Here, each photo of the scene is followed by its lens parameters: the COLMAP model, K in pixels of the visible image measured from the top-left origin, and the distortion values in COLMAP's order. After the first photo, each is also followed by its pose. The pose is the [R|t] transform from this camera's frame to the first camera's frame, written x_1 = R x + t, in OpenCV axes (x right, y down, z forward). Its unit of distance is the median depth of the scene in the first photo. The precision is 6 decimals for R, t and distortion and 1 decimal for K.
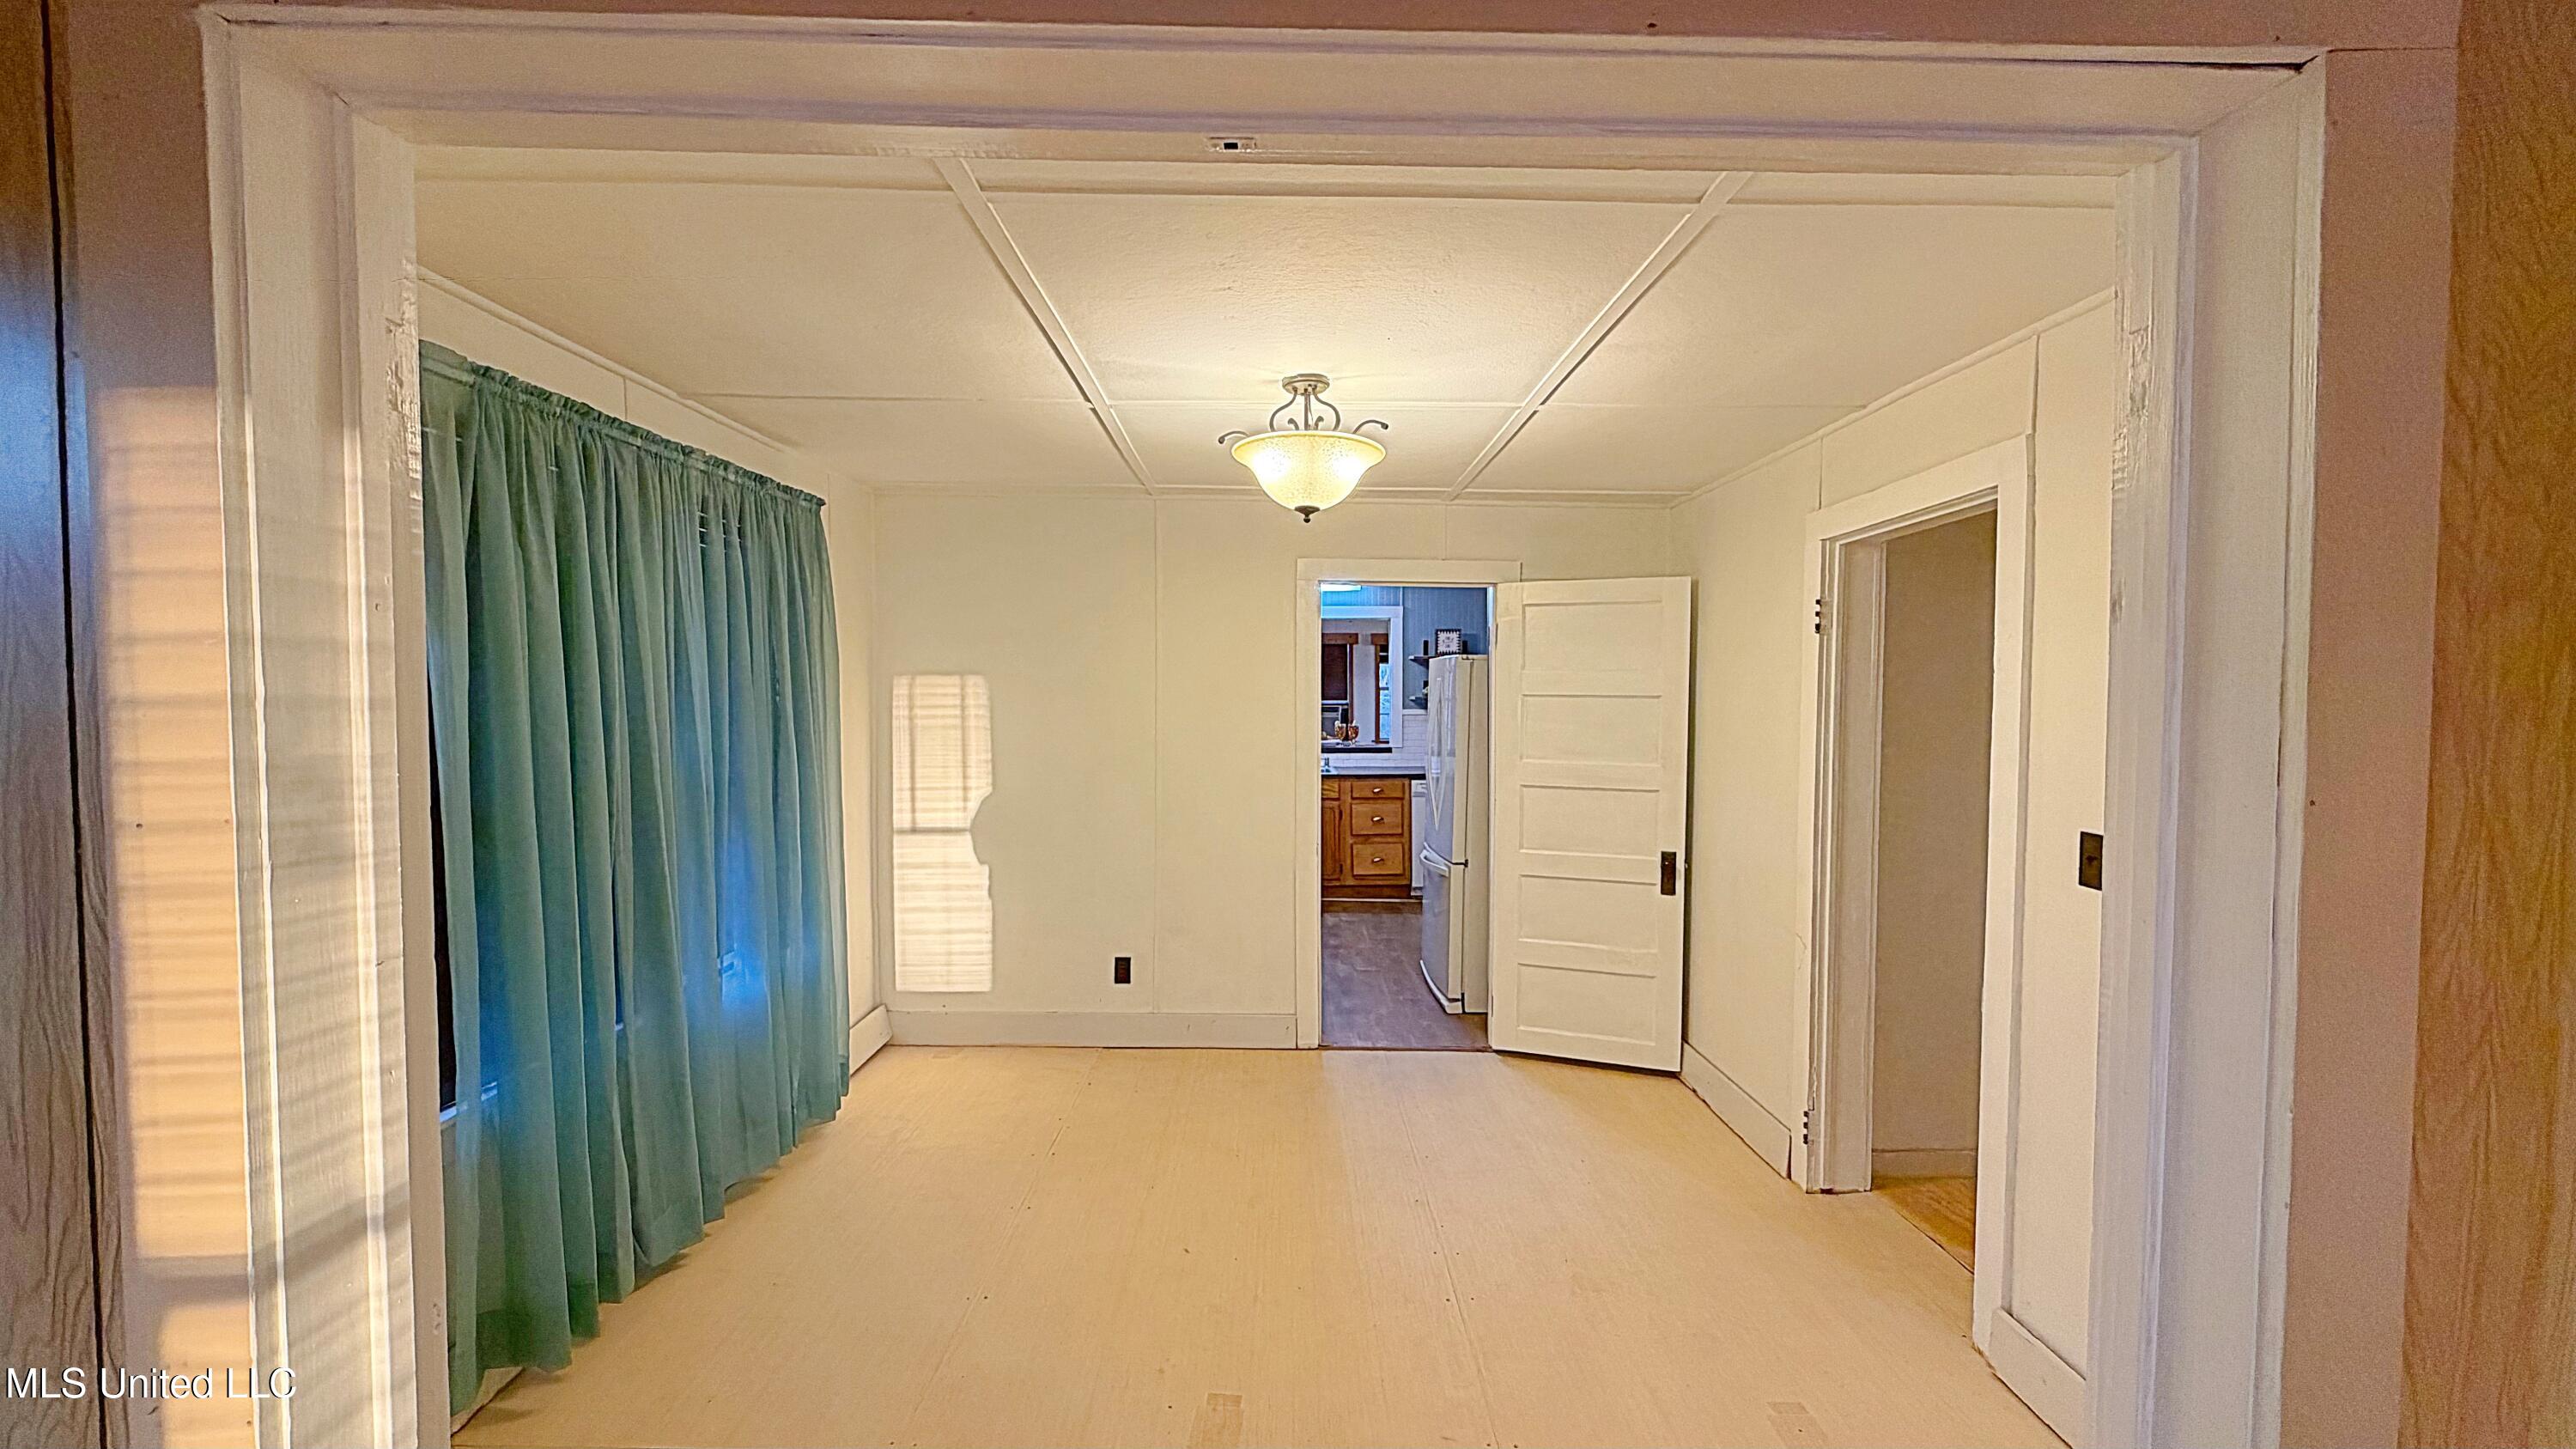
lens RADIAL K [[1027.2, 0, 1300.7], [0, 1027.2, 736.6], [0, 0, 1]] dist [-0.011483, -0.000118]
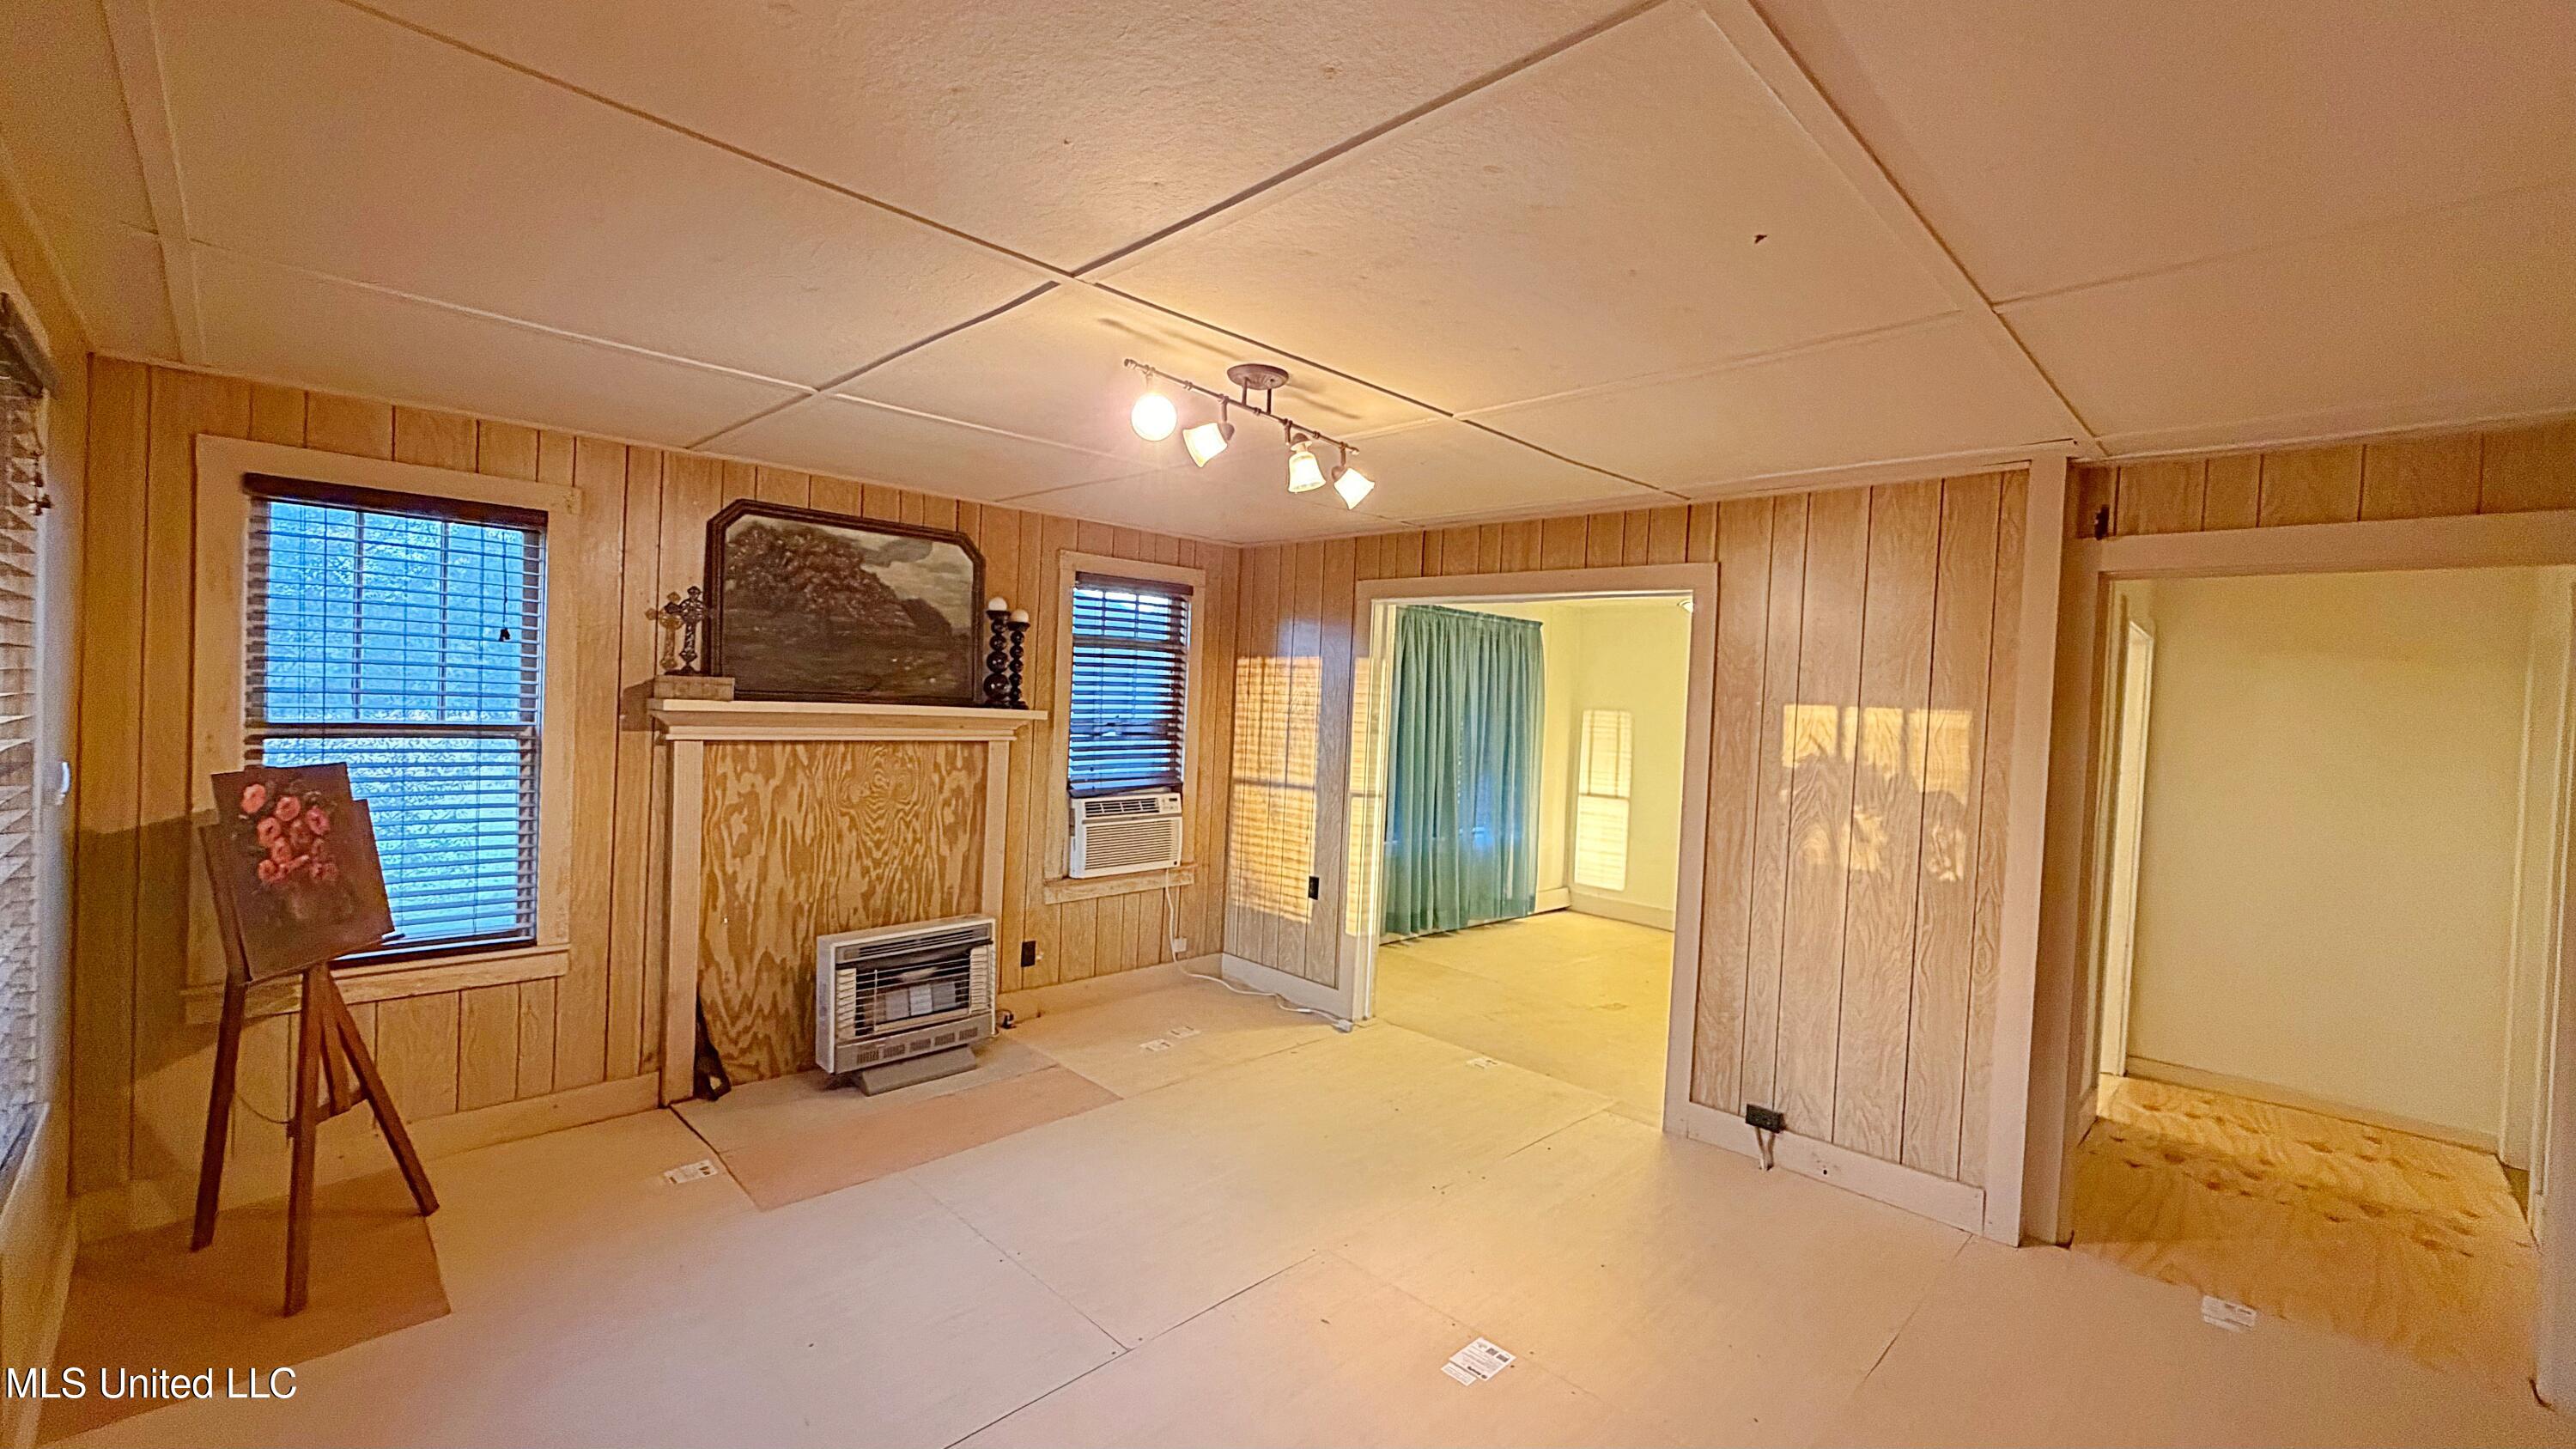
lens RADIAL K [[1027.2, 0, 1283.5], [0, 1027.2, 727.4], [0, 0, 1]] dist [-0.011483, -0.000118]
pose [[0.695498, 0.038453, -0.717498, 0.990043], [-0.072841, 0.997196, -0.017165, 0.080272], [0.714826, 0.064201, 0.696349, -1.191440]]
